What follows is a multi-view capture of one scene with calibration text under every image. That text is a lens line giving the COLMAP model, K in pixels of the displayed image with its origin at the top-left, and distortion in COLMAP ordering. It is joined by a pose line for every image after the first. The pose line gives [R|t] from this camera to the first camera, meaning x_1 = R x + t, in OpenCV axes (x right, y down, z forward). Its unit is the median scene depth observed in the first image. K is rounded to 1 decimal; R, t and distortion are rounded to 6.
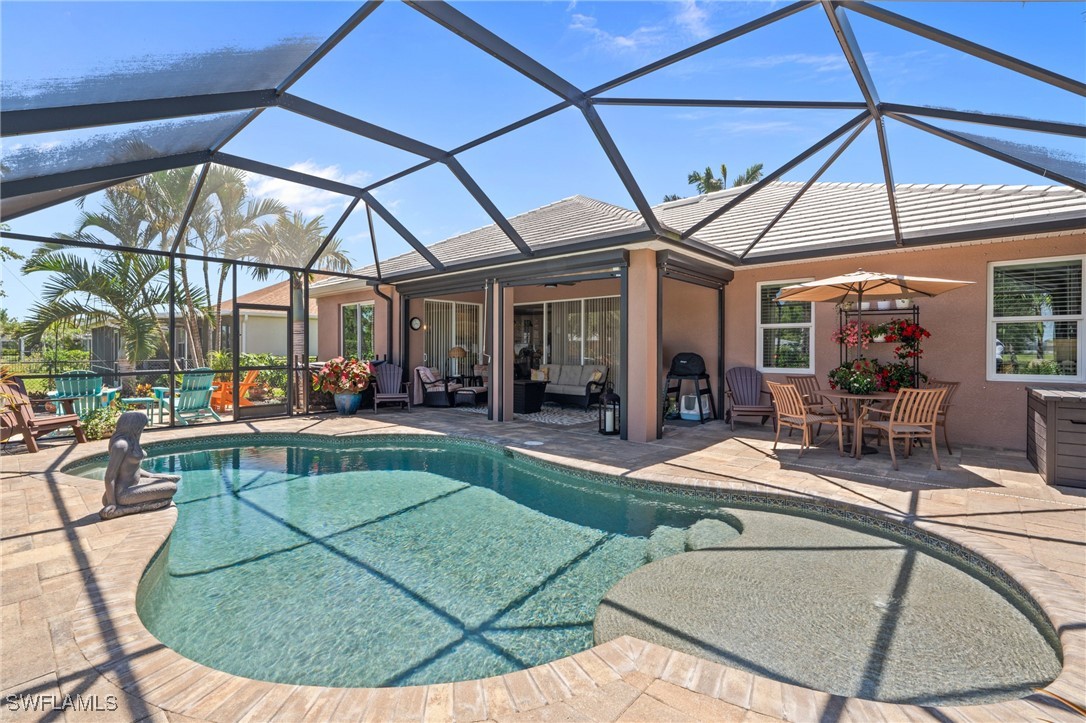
lens RADIAL K [[486.6, 0, 541.8], [0, 486.6, 358.0], [0, 0, 1]] dist [-0.004143, -0.000382]
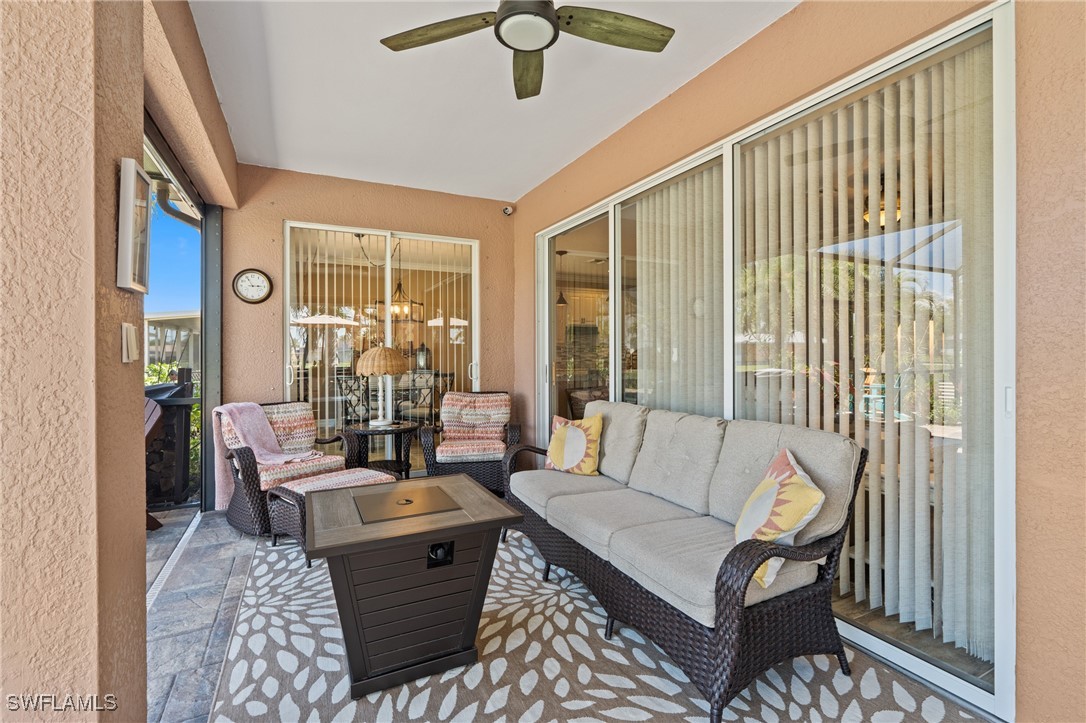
lens RADIAL K [[486.6, 0, 541.8], [0, 486.6, 358.0], [0, 0, 1]] dist [-0.004143, -0.000382]
pose [[0.933379, -0.006539, -0.358832, 0.092509], [0.005409, 0.999977, -0.004154, -0.012647], [0.358851, 0.001936, 0.933393, 0.805540]]
